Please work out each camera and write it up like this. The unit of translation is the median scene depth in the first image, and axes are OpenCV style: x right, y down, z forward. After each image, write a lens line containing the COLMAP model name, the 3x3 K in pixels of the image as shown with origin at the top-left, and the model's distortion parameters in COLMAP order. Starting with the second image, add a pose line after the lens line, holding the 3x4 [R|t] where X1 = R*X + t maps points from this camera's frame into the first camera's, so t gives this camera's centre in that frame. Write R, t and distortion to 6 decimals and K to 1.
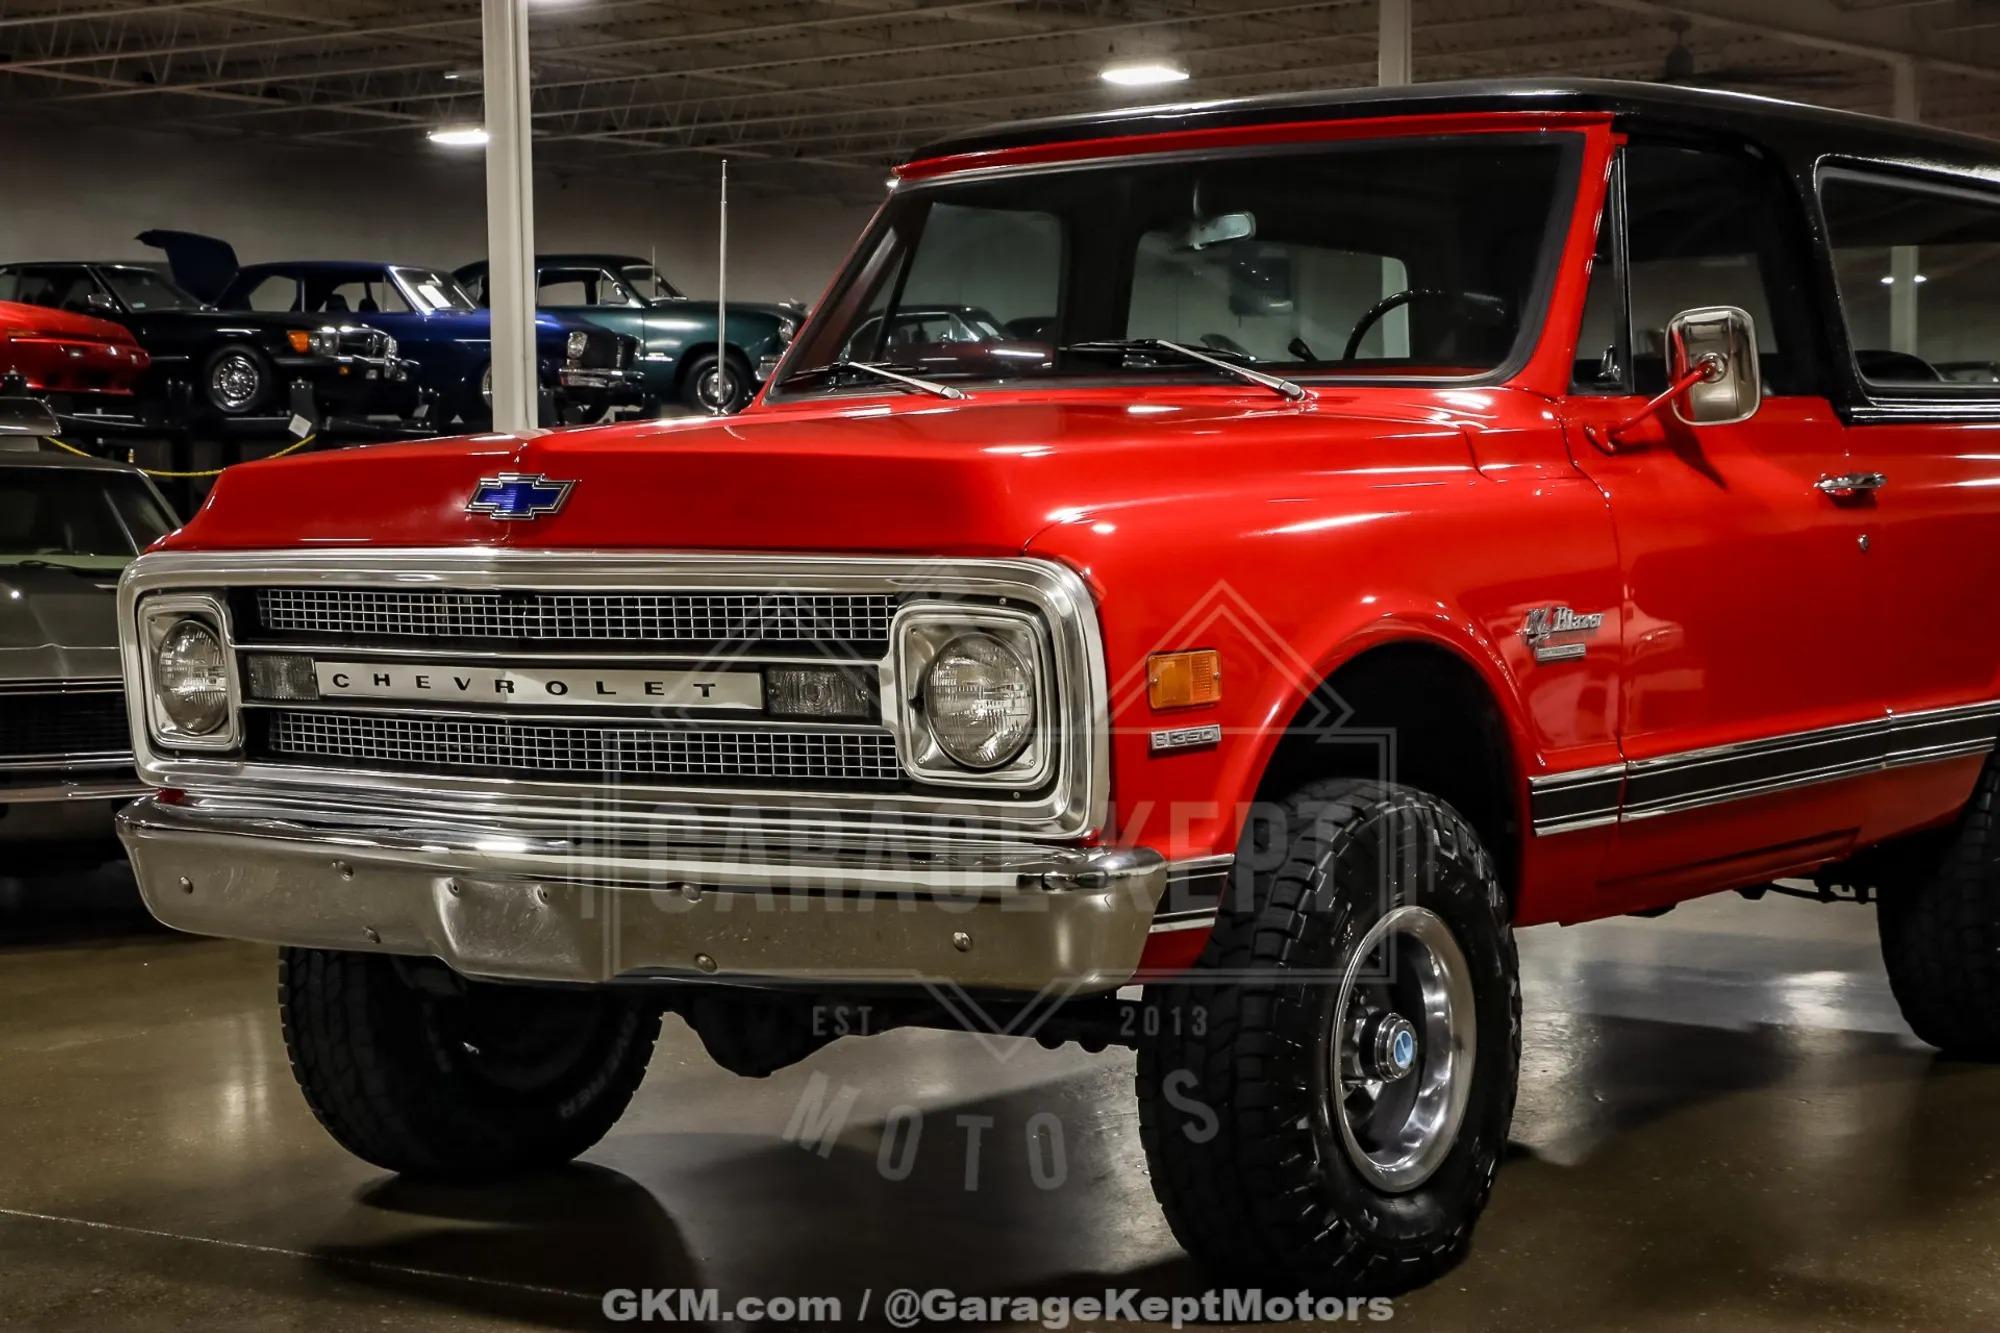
lens RADIAL K [[3474.1, 0, 1000.0], [0, 3474.1, 666.5], [0, 0, 1]] dist [0.113026, 0.821344]
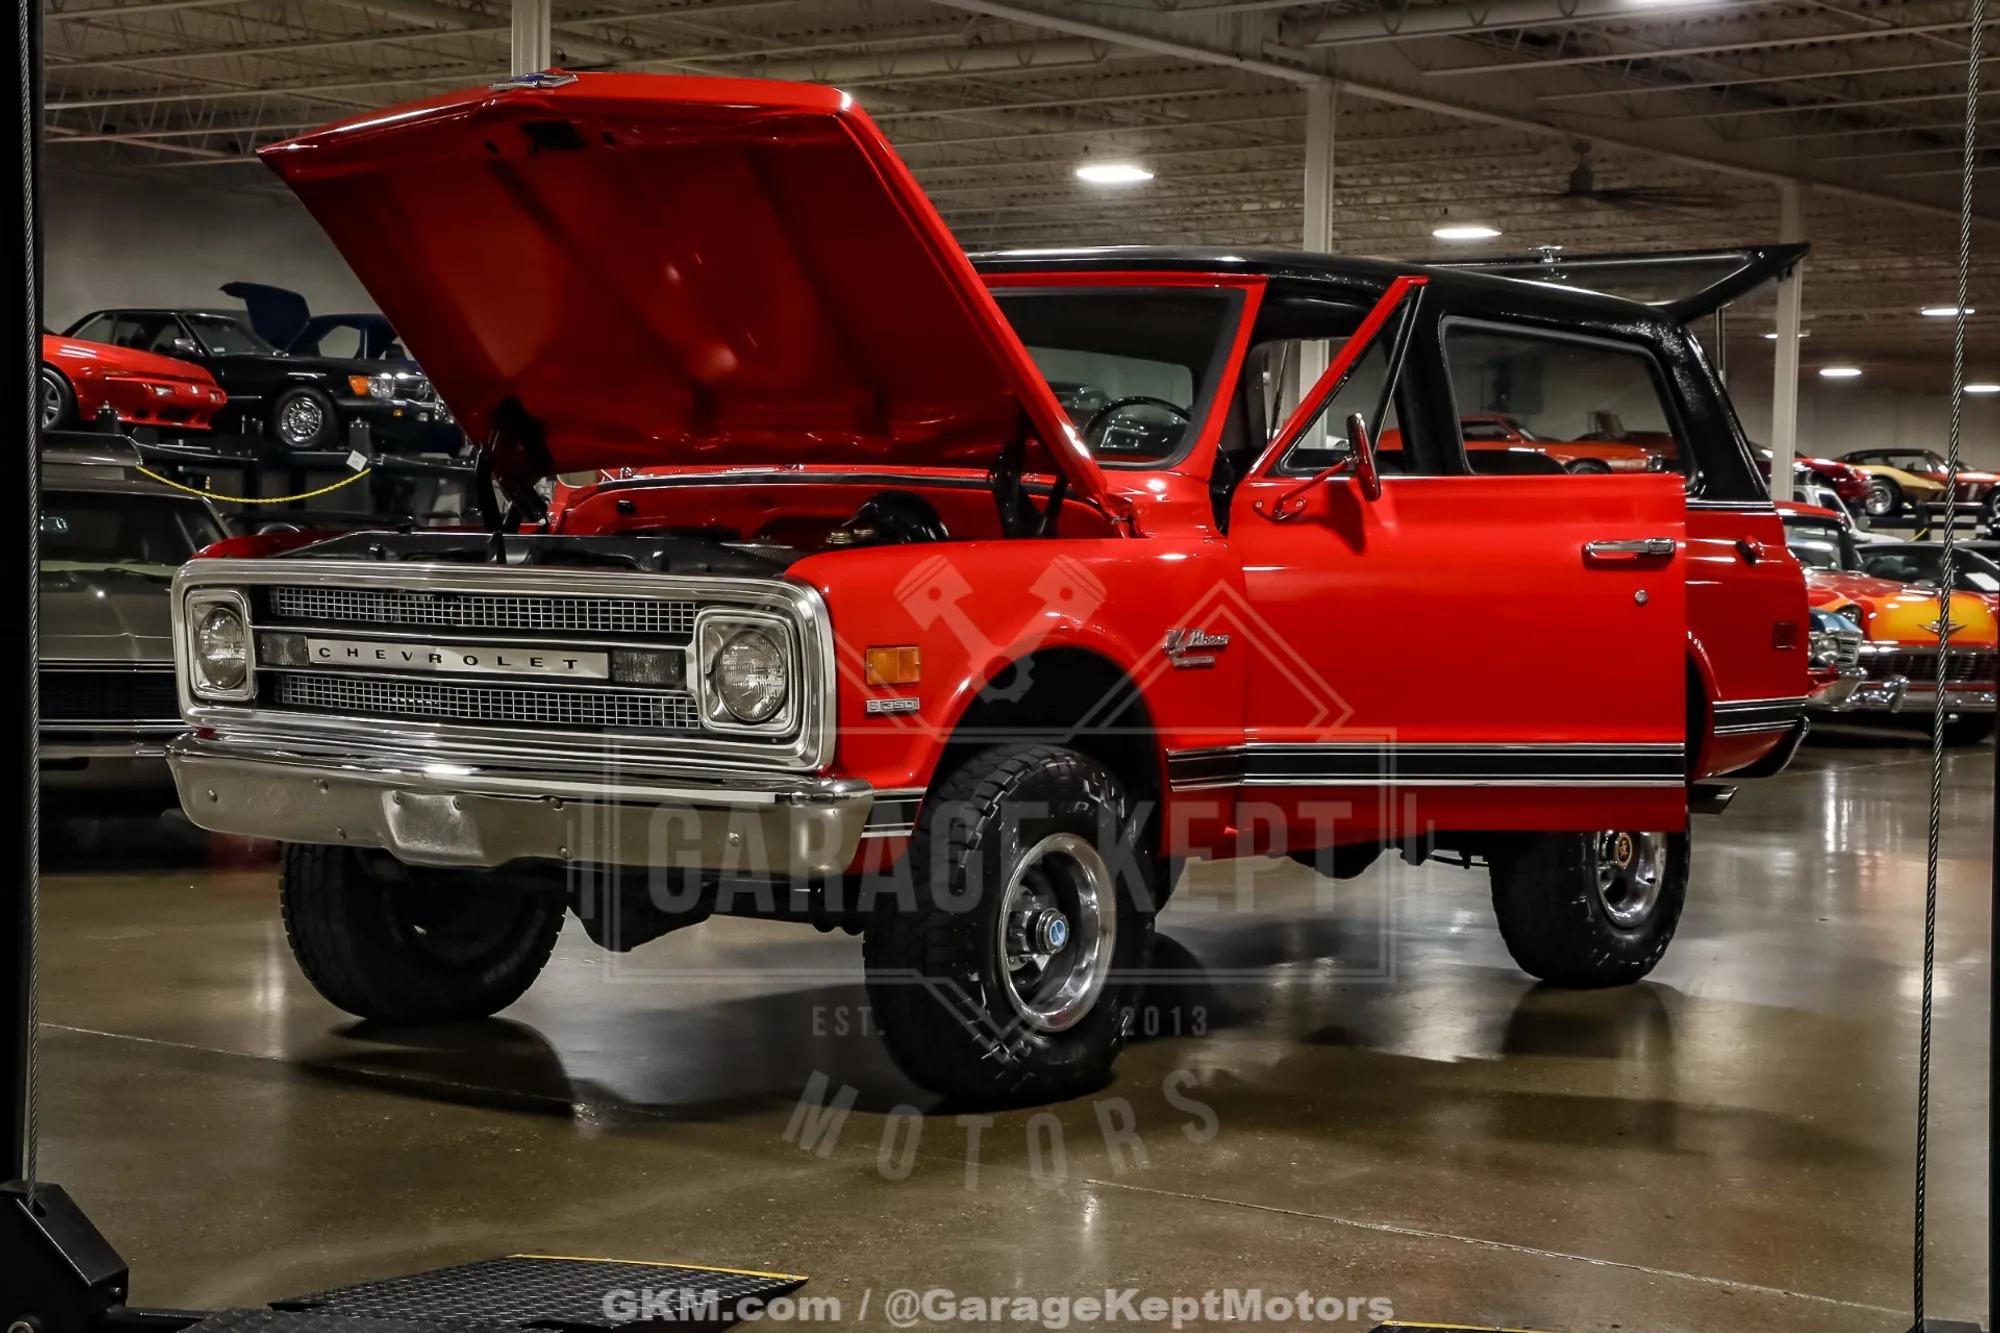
lens RADIAL K [[3282.8, 0, 1000.0], [0, 3282.8, 666.5], [0, 0, 1]] dist [0.065361, 0.867240]
pose [[0.999461, 0.032019, -0.007297, 0.090144], [-0.032102, 0.999419, -0.011461, 0.015359], [0.006926, 0.011690, 0.999908, -0.318927]]
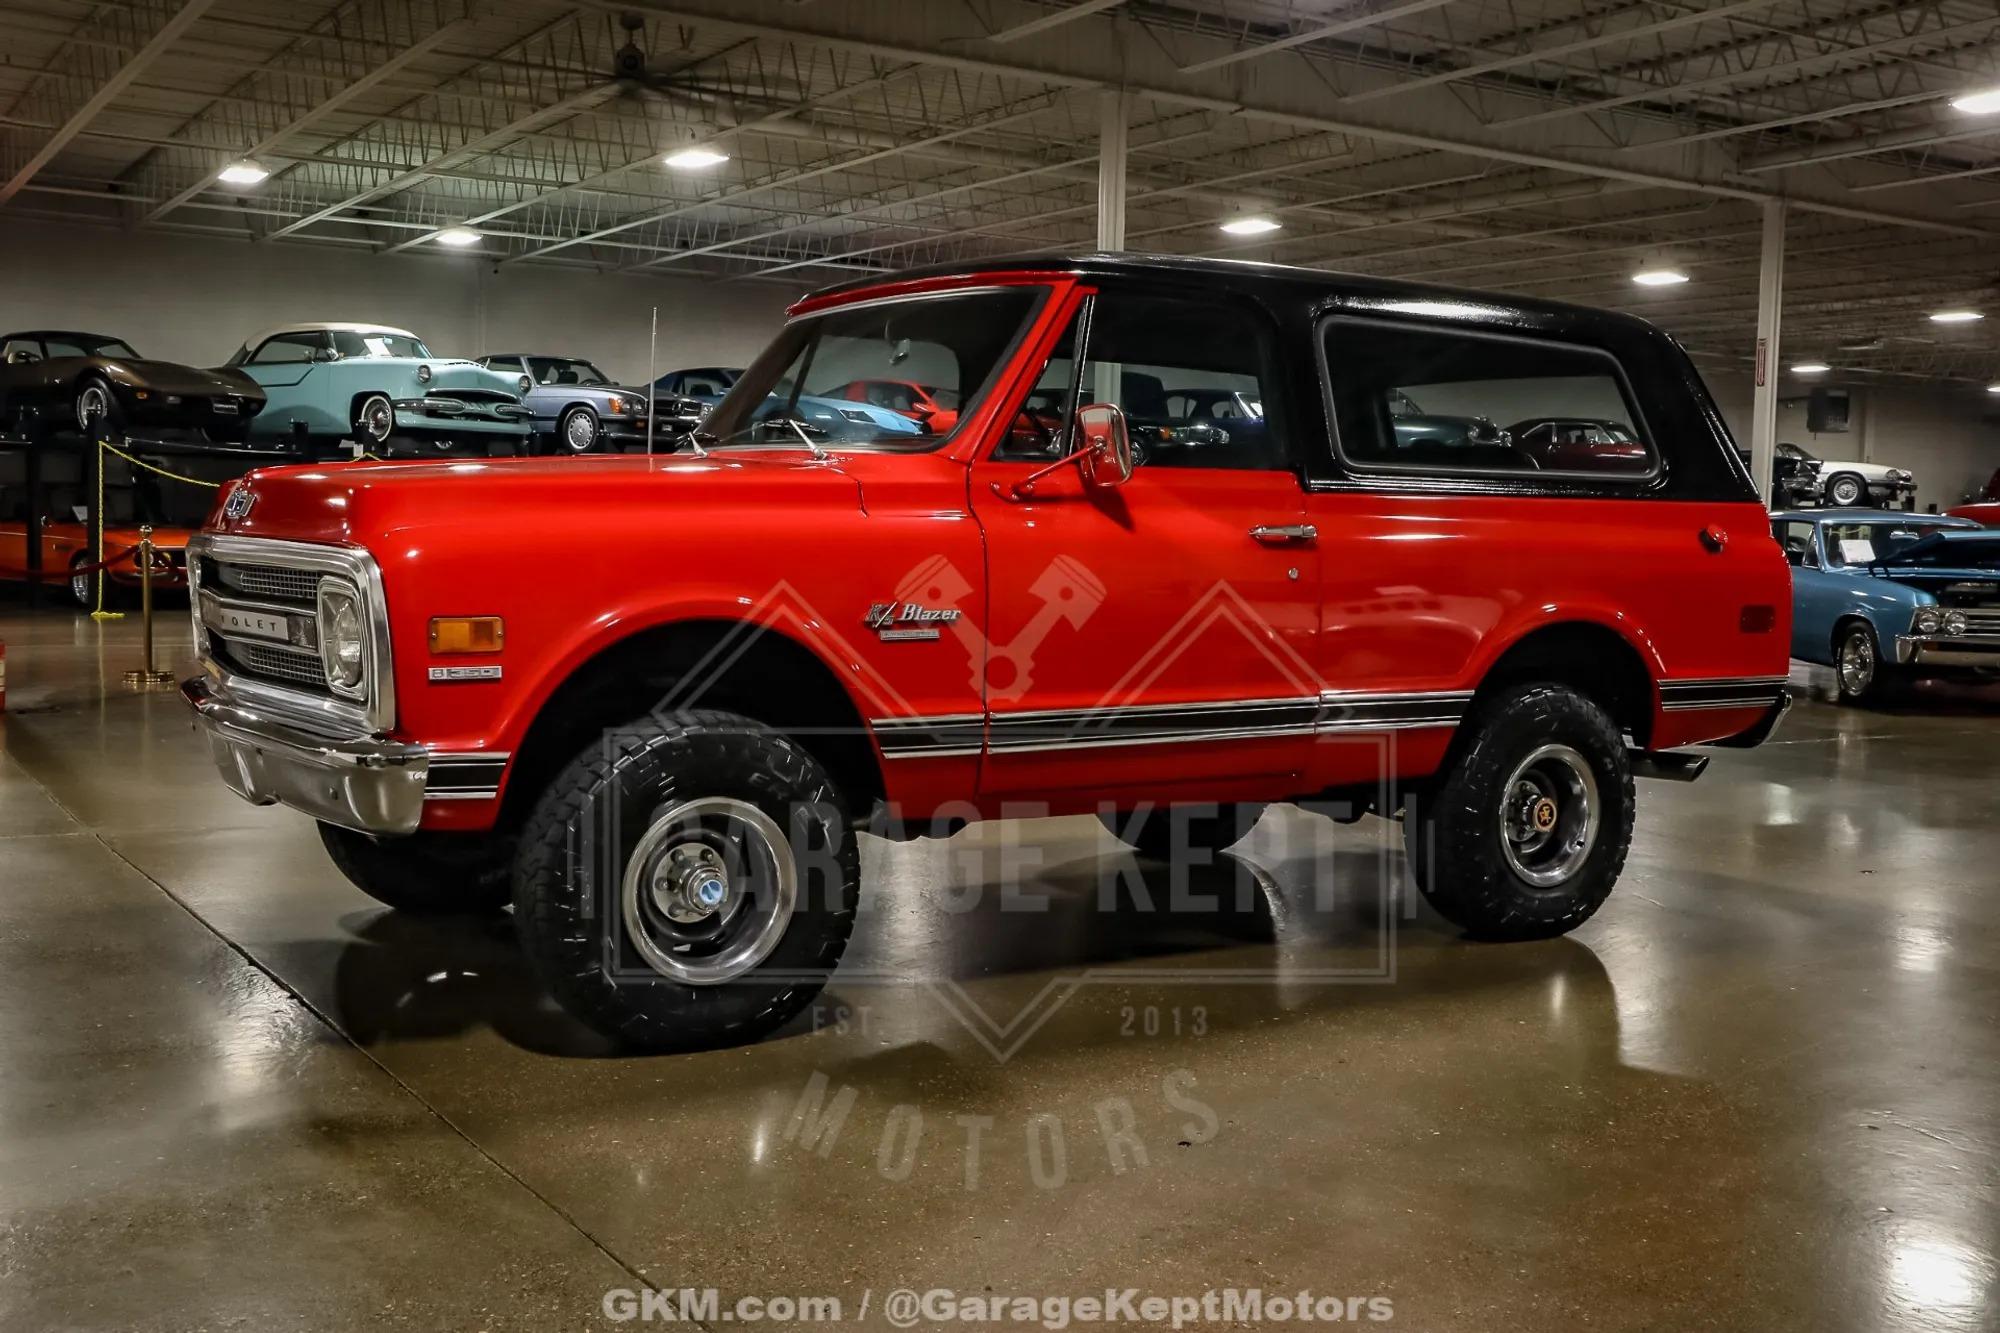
lens RADIAL K [[2024.8, 0, 1040.8], [0, 2024.8, 606.1], [0, 0, 1]] dist [-0.066122, 0.164344]
pose [[0.940660, 0.049426, -0.335733, 0.487928], [-0.052824, 0.998603, -0.000991, -0.017871], [0.335215, 0.018667, 0.941957, 0.209105]]
